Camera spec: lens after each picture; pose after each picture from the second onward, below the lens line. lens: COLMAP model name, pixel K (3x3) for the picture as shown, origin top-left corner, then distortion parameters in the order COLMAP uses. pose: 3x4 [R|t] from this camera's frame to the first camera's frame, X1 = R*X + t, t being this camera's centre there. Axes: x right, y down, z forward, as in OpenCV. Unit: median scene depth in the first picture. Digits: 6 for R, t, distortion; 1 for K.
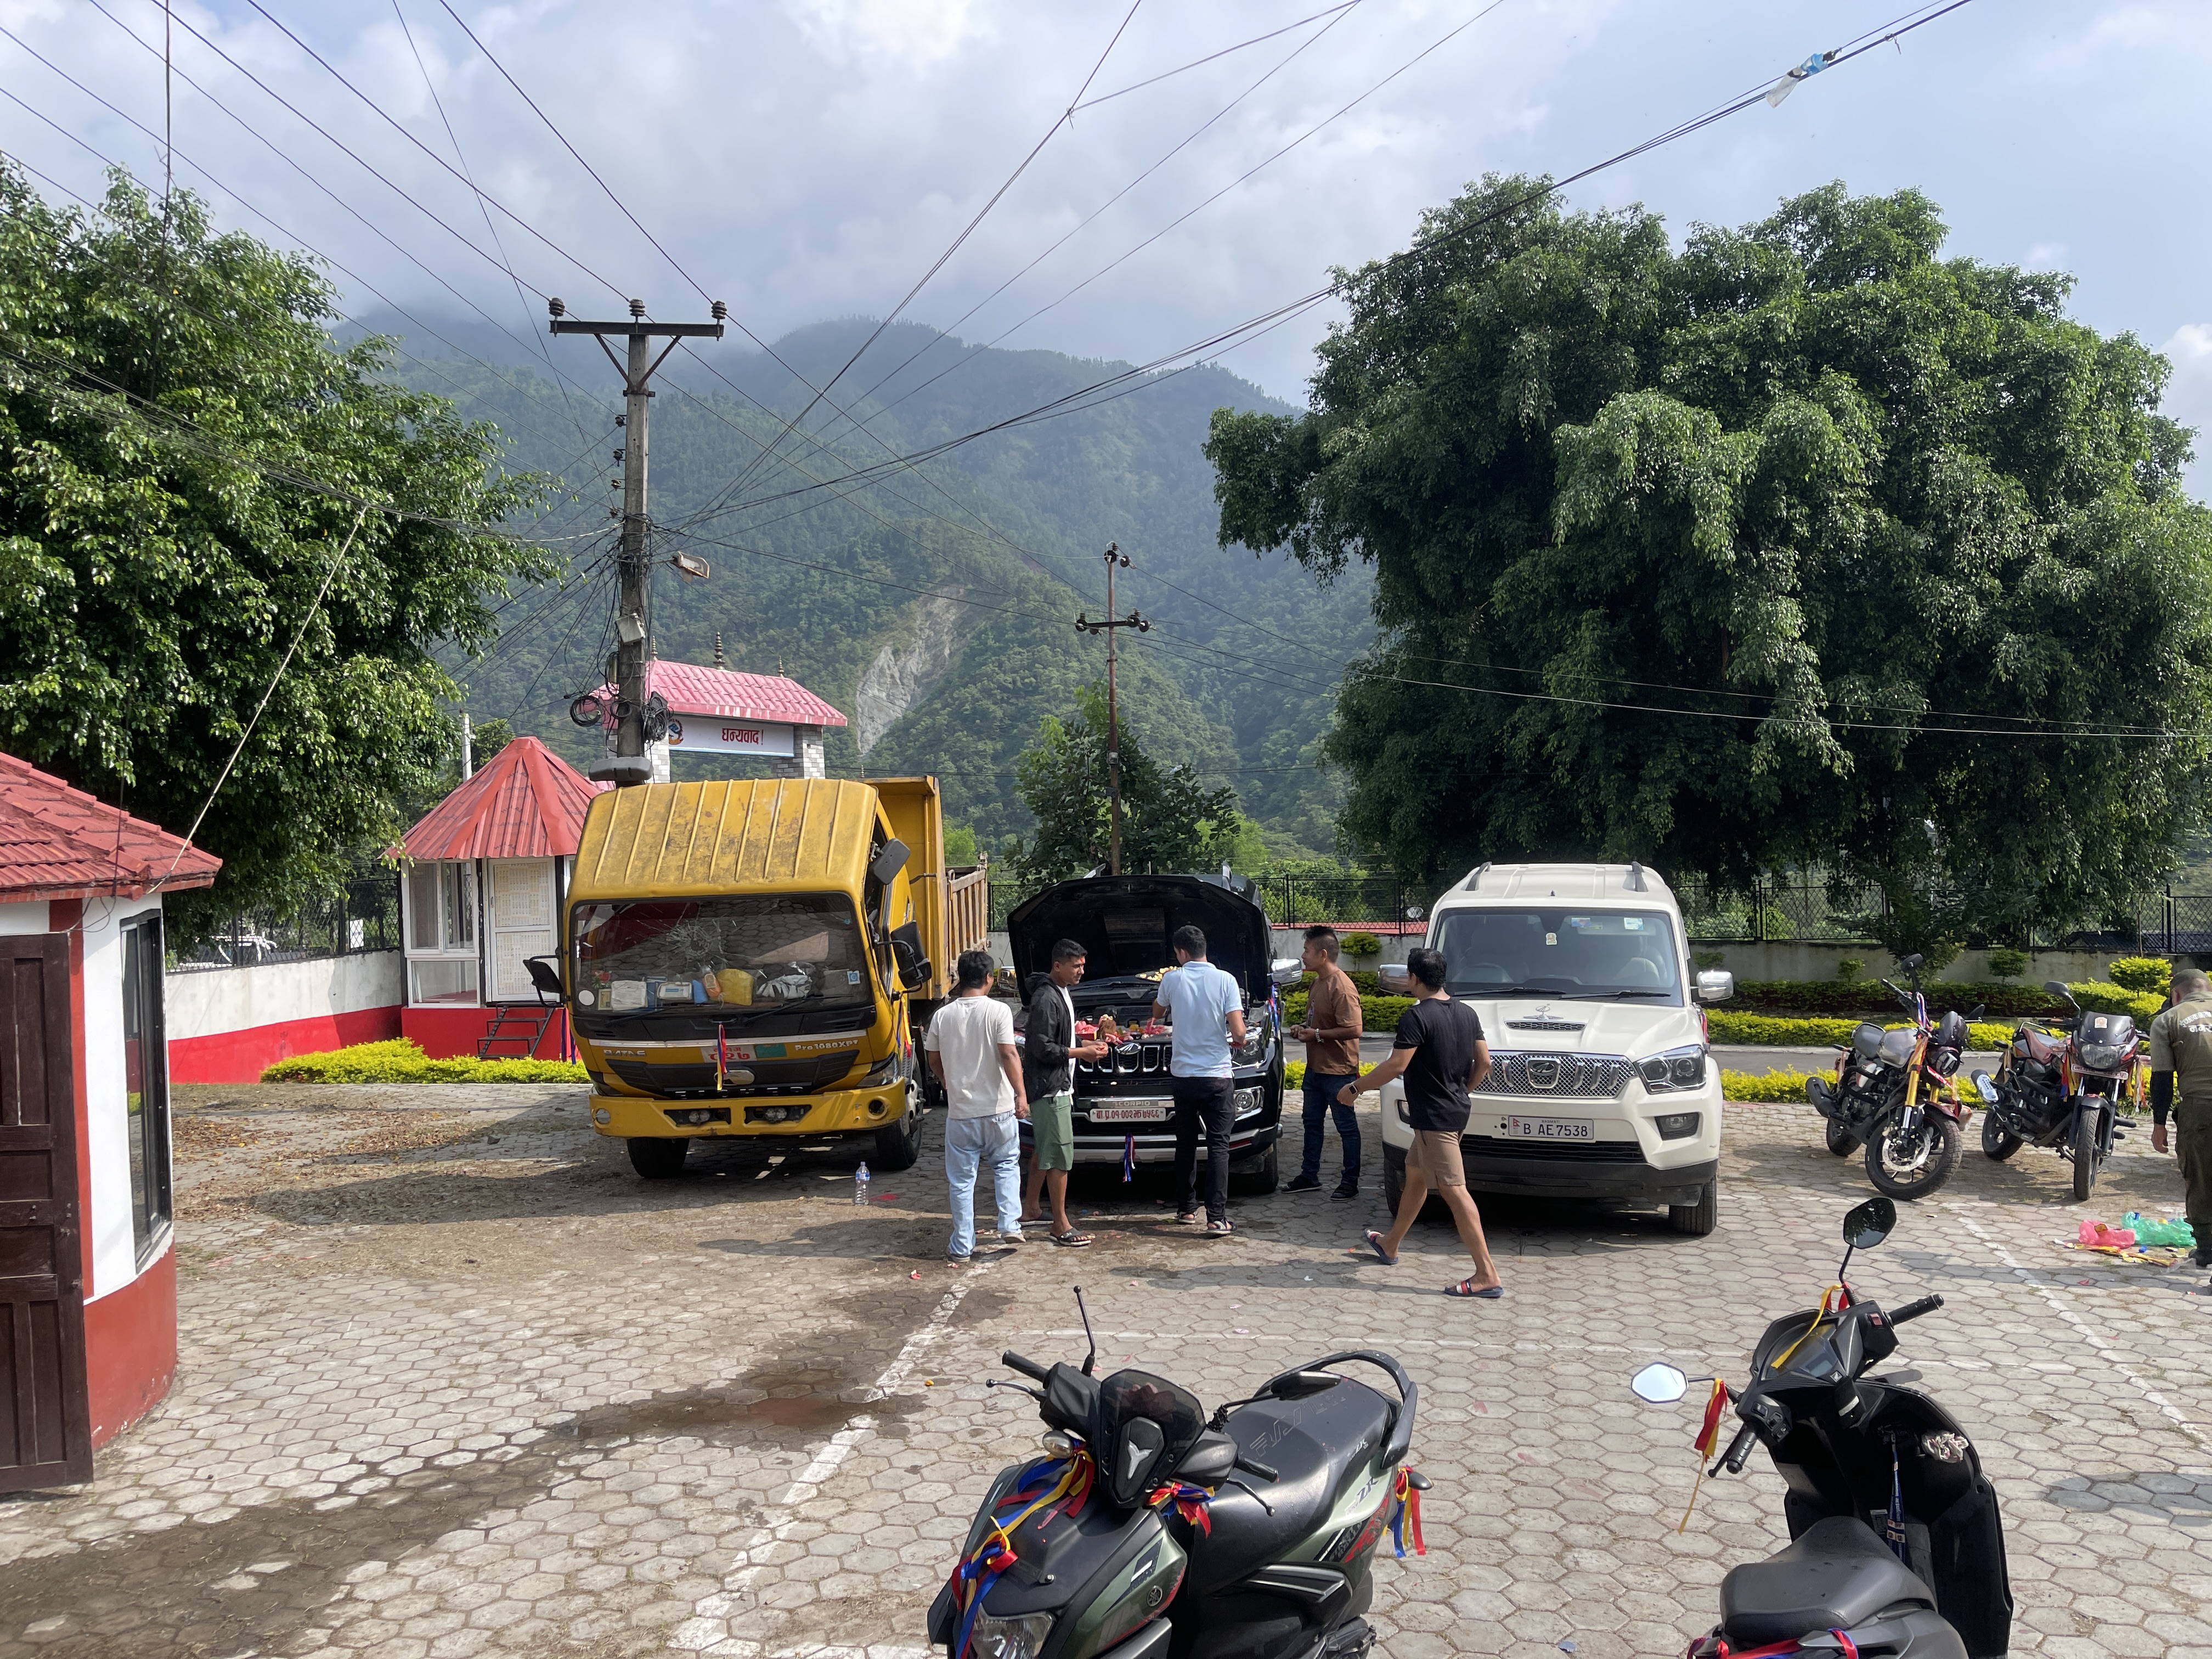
lens RADIAL K [[1666.7, 0, 1107.6], [0, 1666.7, 829.8], [0, 0, 1]] dist [0.060218, -0.086964]
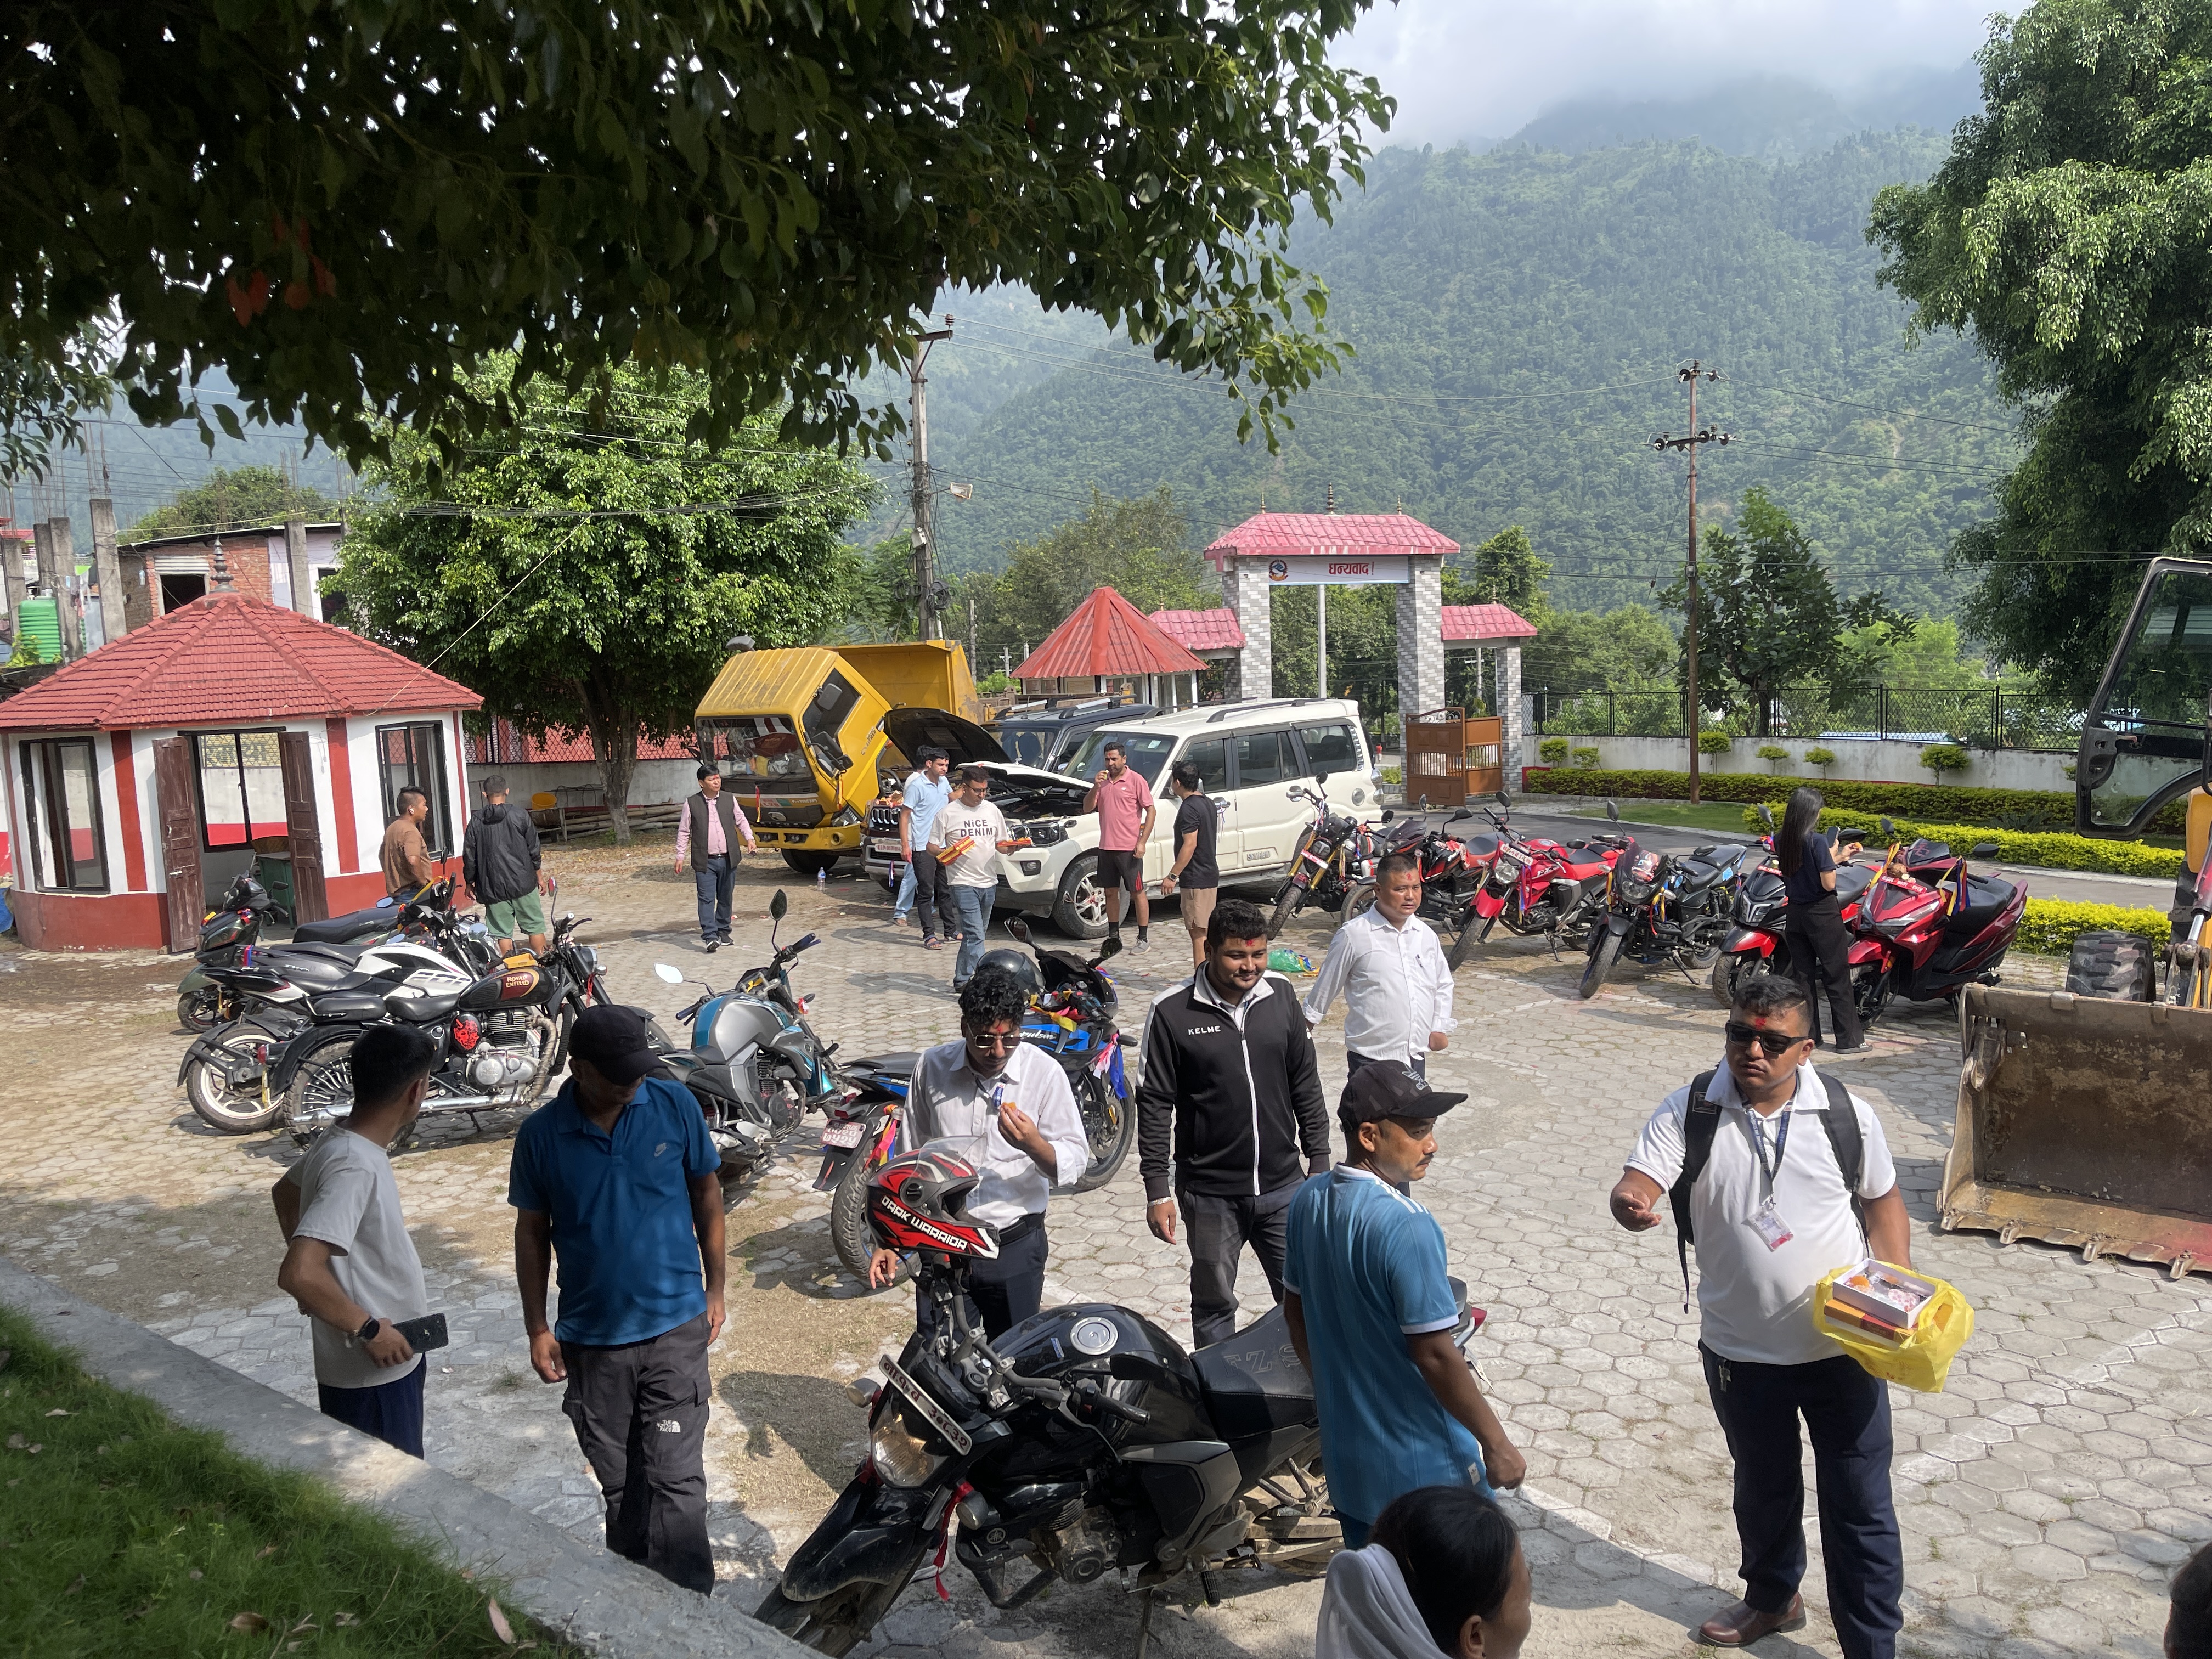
lens RADIAL K [[1666.7, 0, 1108.8], [0, 1666.7, 826.2], [0, 0, 1]] dist [0.060218, -0.086964]
pose [[0.784442, 0.055928, -0.617675, 0.440558], [0.019900, 0.993143, 0.115199, -0.015565], [0.619883, -0.102658, 0.777950, -0.065999]]
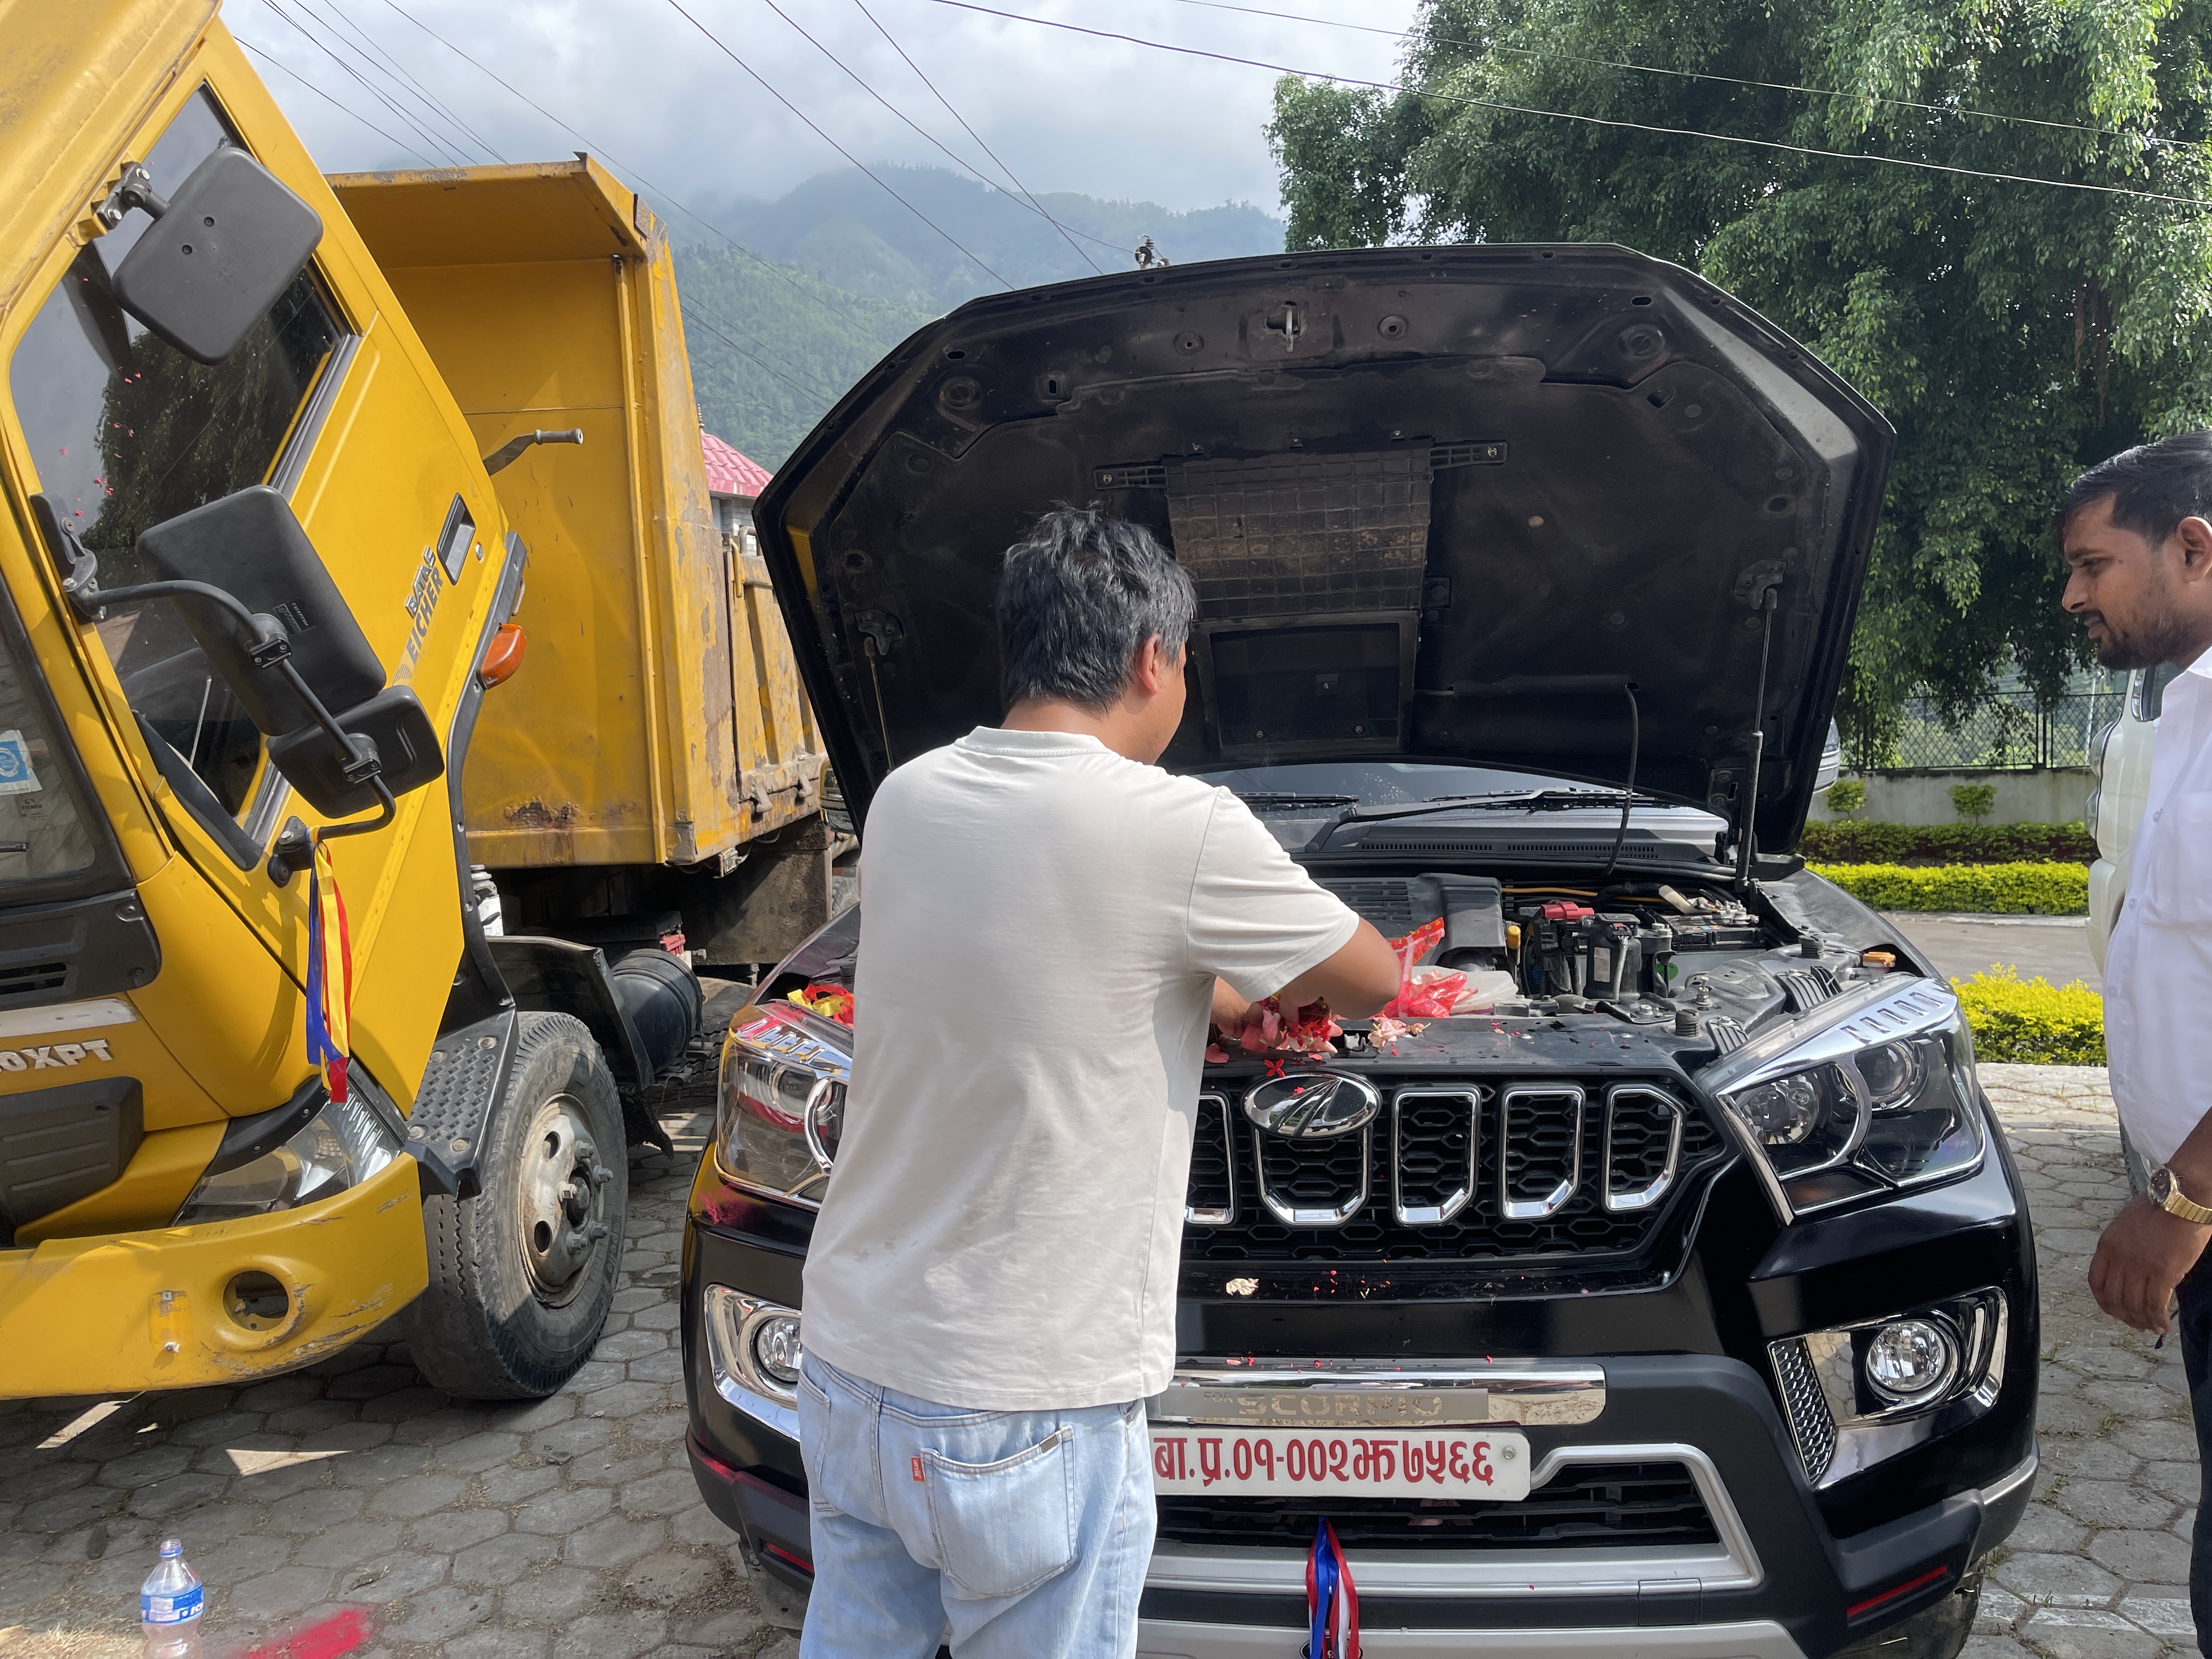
lens RADIAL K [[1666.7, 0, 1105.1], [0, 1666.7, 830.4], [0, 0, 1]] dist [0.060218, -0.086964]
pose [[0.999663, -0.012890, -0.022538, -0.002364], [0.014695, 0.996536, 0.081854, 0.029929], [0.021405, -0.082158, 0.996389, 0.289800]]
